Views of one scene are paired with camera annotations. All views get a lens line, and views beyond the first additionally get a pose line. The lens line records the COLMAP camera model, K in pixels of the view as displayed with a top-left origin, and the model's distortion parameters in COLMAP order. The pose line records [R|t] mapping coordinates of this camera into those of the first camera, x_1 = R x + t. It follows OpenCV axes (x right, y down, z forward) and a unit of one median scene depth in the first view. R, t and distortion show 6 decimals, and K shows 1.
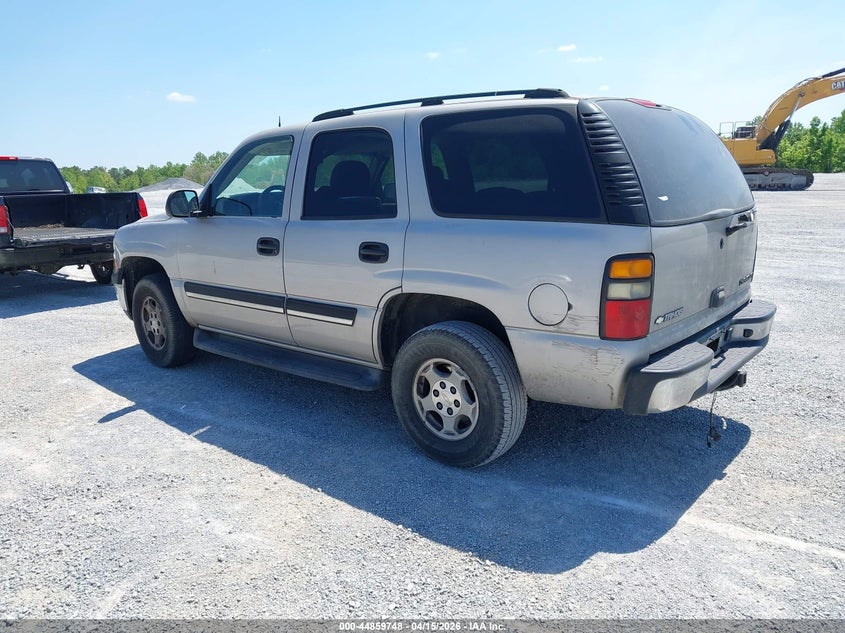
lens RADIAL K [[685.5, 0, 422.5], [0, 685.5, 316.5], [0, 0, 1]] dist [-0.063247, -0.001537]
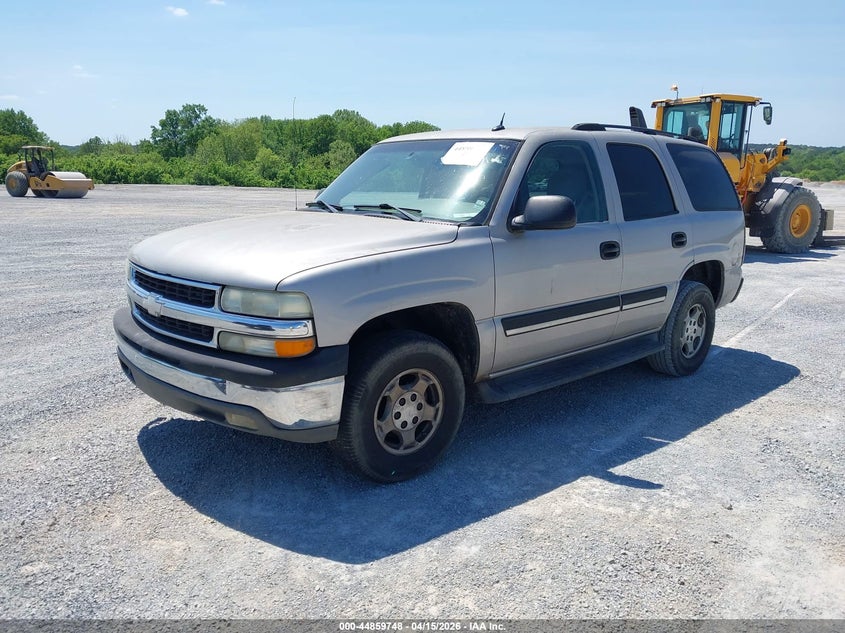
lens RADIAL K [[685.5, 0, 422.5], [0, 685.5, 316.5], [0, 0, 1]] dist [-0.063247, -0.001537]
pose [[0.125214, -0.167923, 0.977816, -1.262453], [0.202350, 0.969178, 0.140528, -0.203878], [-0.971275, 0.180265, 0.155334, 1.120843]]
